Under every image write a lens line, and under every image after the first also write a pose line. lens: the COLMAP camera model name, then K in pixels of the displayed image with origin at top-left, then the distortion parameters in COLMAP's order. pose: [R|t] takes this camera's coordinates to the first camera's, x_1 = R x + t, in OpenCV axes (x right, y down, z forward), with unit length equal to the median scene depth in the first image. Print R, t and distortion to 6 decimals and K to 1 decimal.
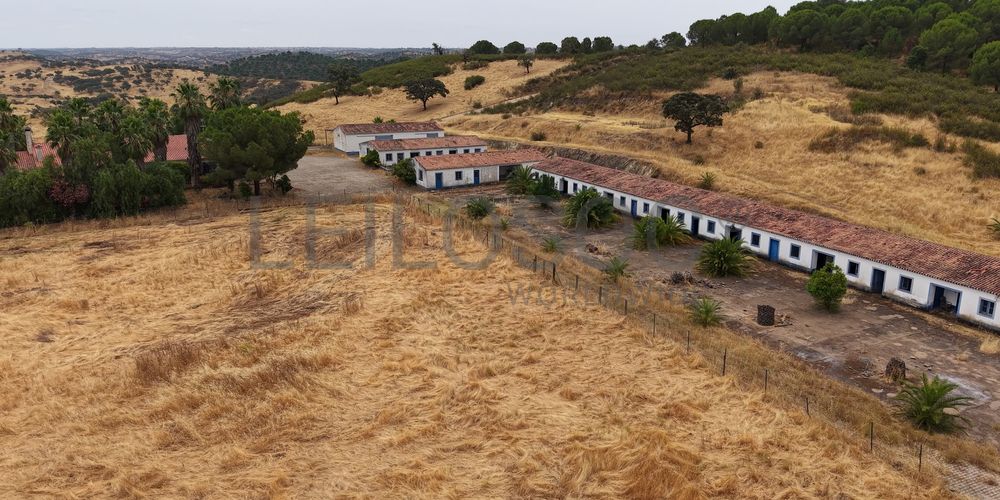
lens RADIAL K [[731.1, 0, 505.2], [0, 731.1, 248.1], [0, 0, 1]] dist [0.041789, -0.054230]
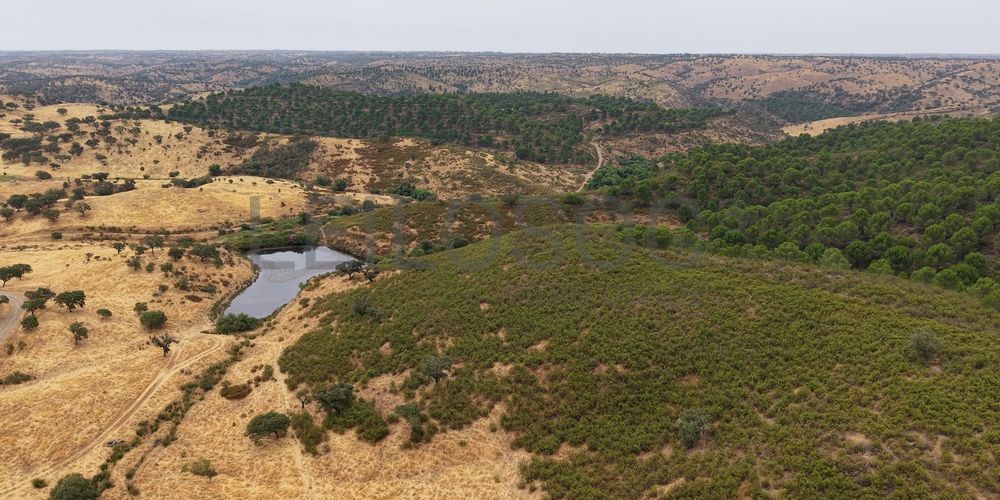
lens RADIAL K [[731.1, 0, 505.2], [0, 731.1, 248.1], [0, 0, 1]] dist [0.041789, -0.054230]
pose [[0.997797, -0.014239, 0.064794, -1.166565], [0.014260, 0.999898, 0.000148, -0.970825], [-0.064790, 0.000776, 0.997899, 2.035839]]
